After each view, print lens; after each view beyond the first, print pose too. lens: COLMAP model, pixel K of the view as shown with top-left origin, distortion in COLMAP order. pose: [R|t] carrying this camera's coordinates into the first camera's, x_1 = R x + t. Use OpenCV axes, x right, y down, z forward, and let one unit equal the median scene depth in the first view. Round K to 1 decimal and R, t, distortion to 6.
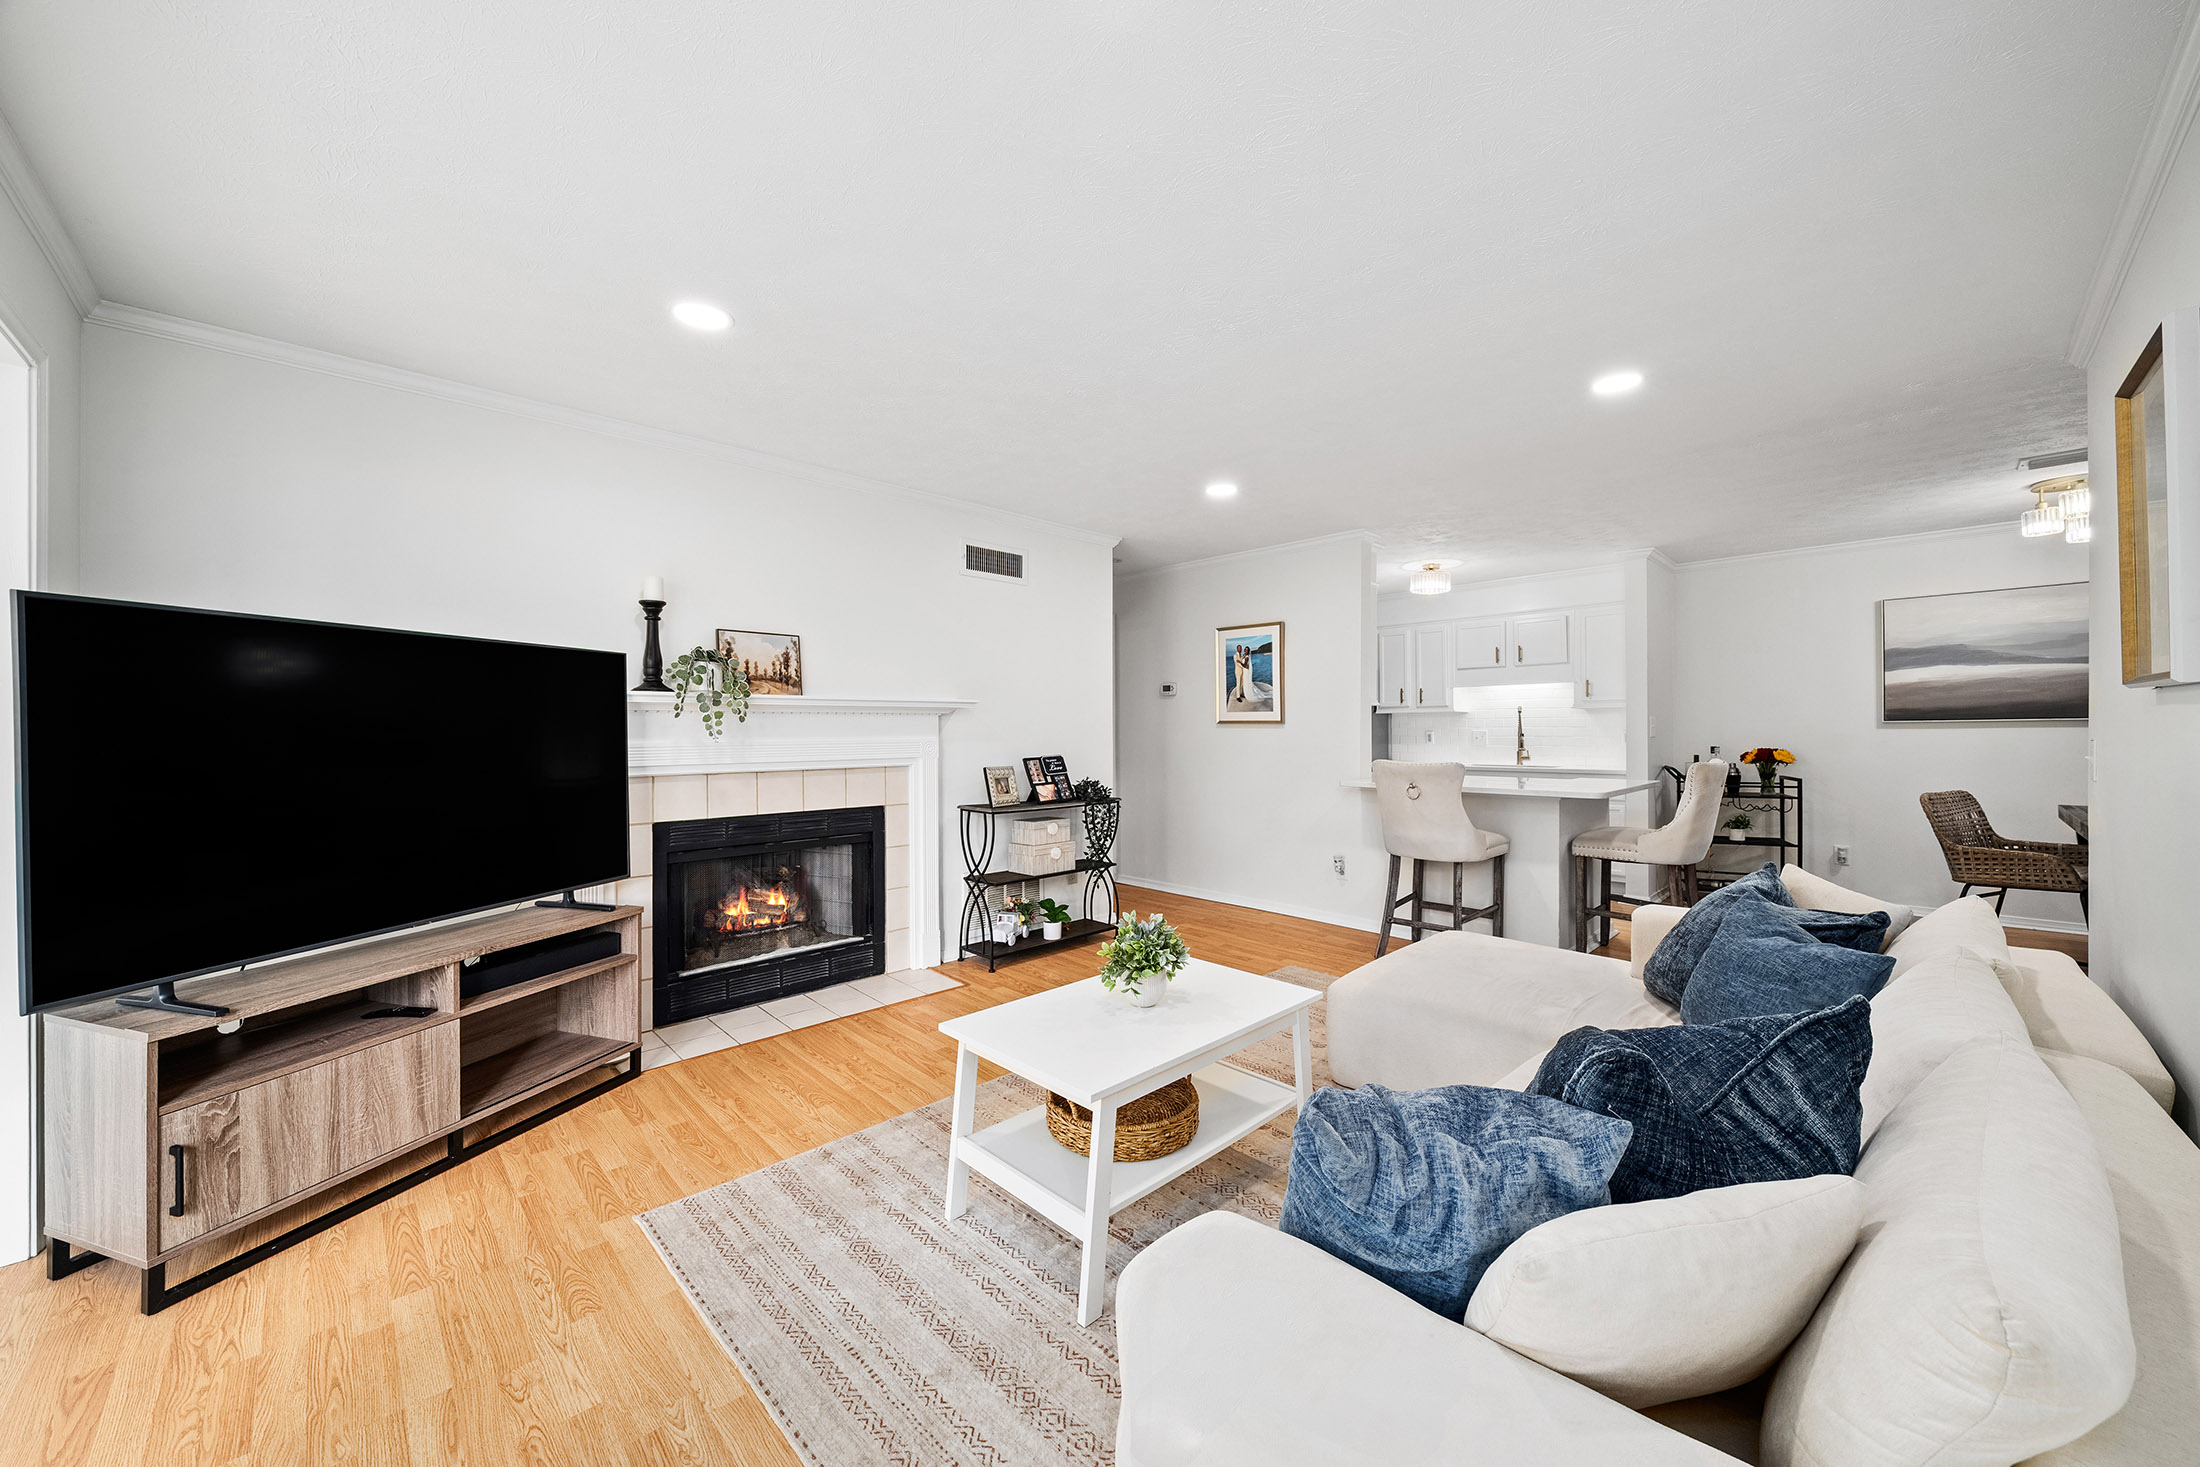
lens RADIAL K [[800.9, 0, 1106.8], [0, 800.9, 729.6], [0, 0, 1]] dist [-0.001509, -0.000130]
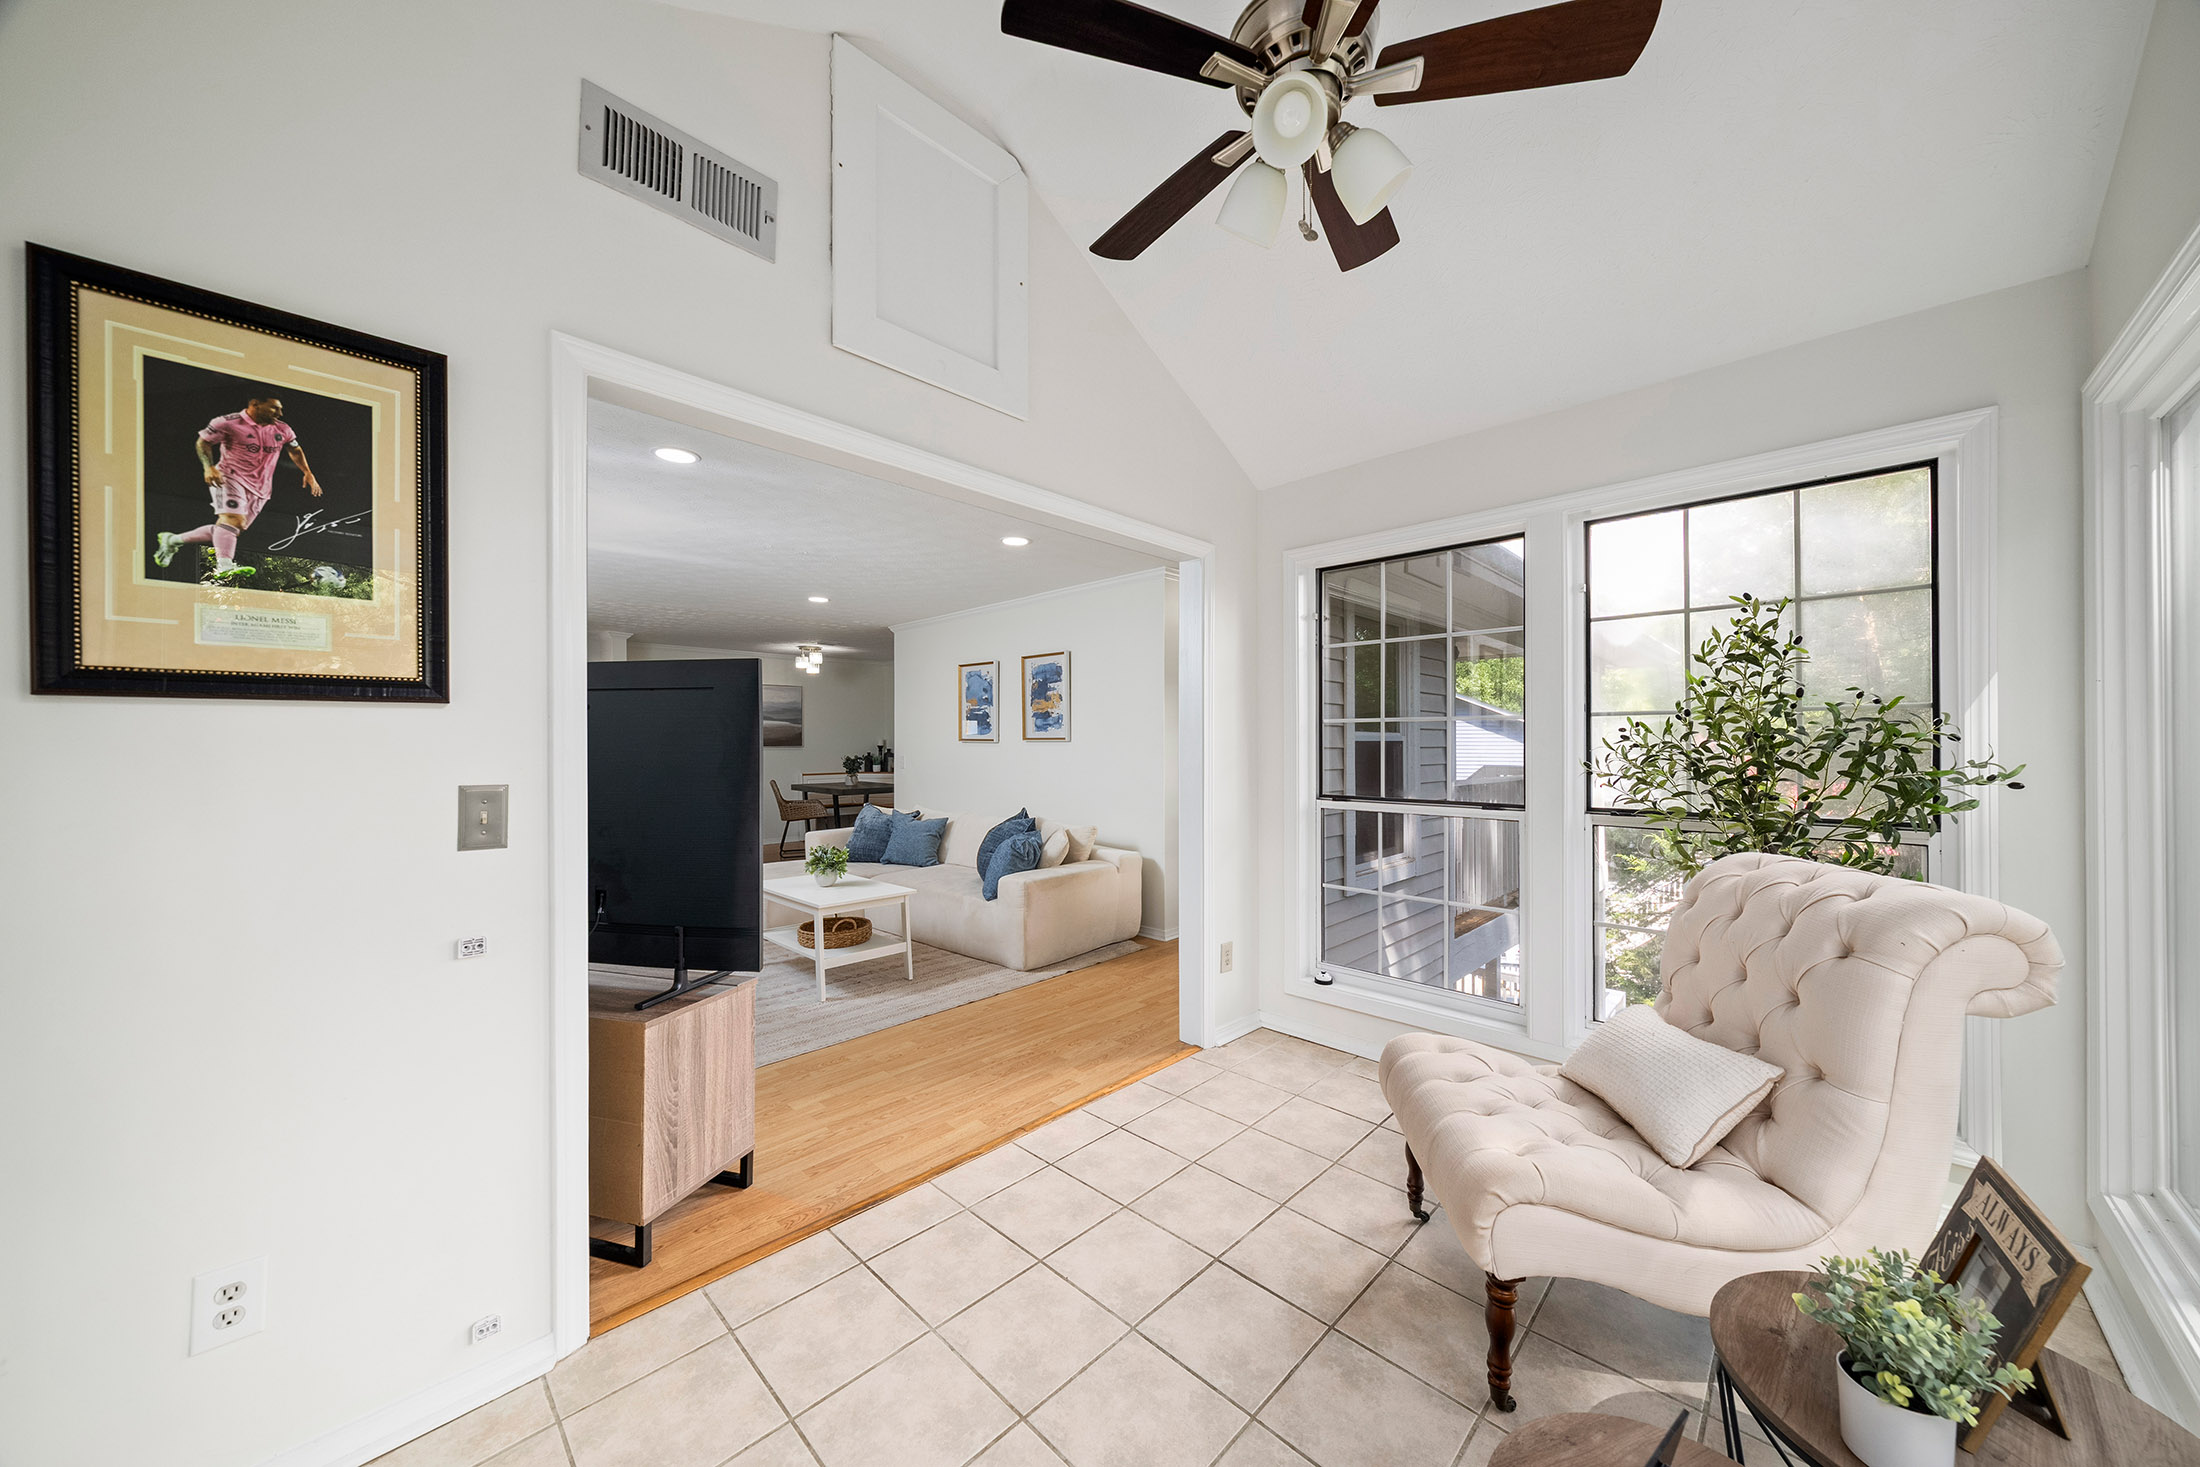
lens RADIAL K [[745.6, 0, 1104.8], [0, 745.6, 748.9], [0, 0, 1]] dist [-0.002802, 0.000178]
pose [[-0.027993, -0.000535, 0.999608, -0.960899], [0.000002, 1.000000, 0.000535, -0.007362], [-0.999608, 0.000017, -0.027993, 0.165044]]
